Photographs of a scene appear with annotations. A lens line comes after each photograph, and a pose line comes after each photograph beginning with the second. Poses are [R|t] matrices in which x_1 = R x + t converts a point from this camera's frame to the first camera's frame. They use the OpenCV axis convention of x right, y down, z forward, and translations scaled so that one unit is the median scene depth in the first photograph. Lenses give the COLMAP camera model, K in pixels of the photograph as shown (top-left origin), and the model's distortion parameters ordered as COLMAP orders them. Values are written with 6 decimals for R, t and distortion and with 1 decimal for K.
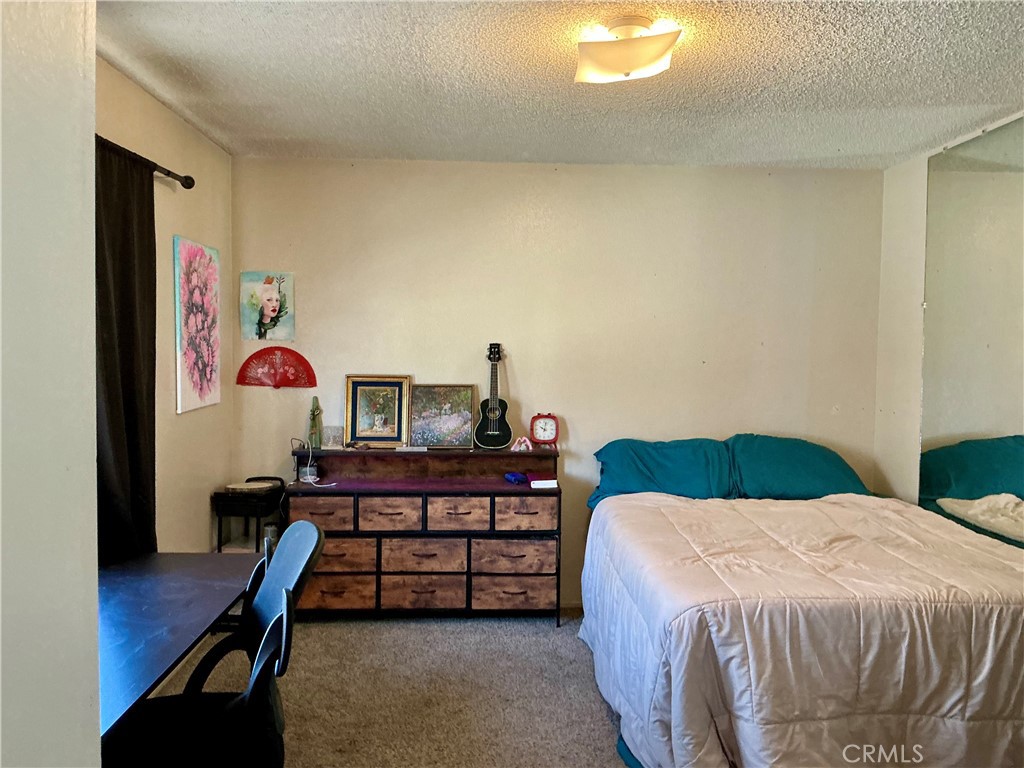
lens RADIAL K [[846.1, 0, 512.0], [0, 846.1, 384.0], [0, 0, 1]] dist [0.130293, -0.285109]
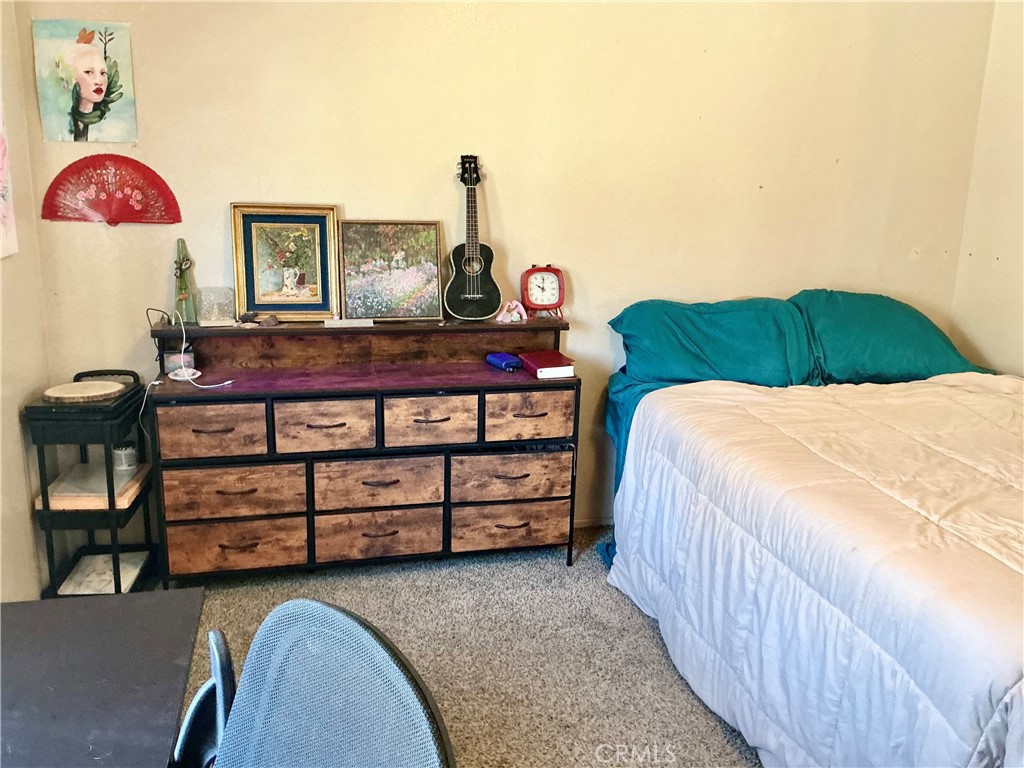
lens RADIAL K [[846.1, 0, 512.0], [0, 846.1, 384.0], [0, 0, 1]] dist [0.130293, -0.285109]
pose [[0.978269, -0.037857, 0.203853, -0.134246], [-0.004506, 0.979076, 0.203444, -0.010360], [-0.207289, -0.199941, 0.957630, 0.355933]]
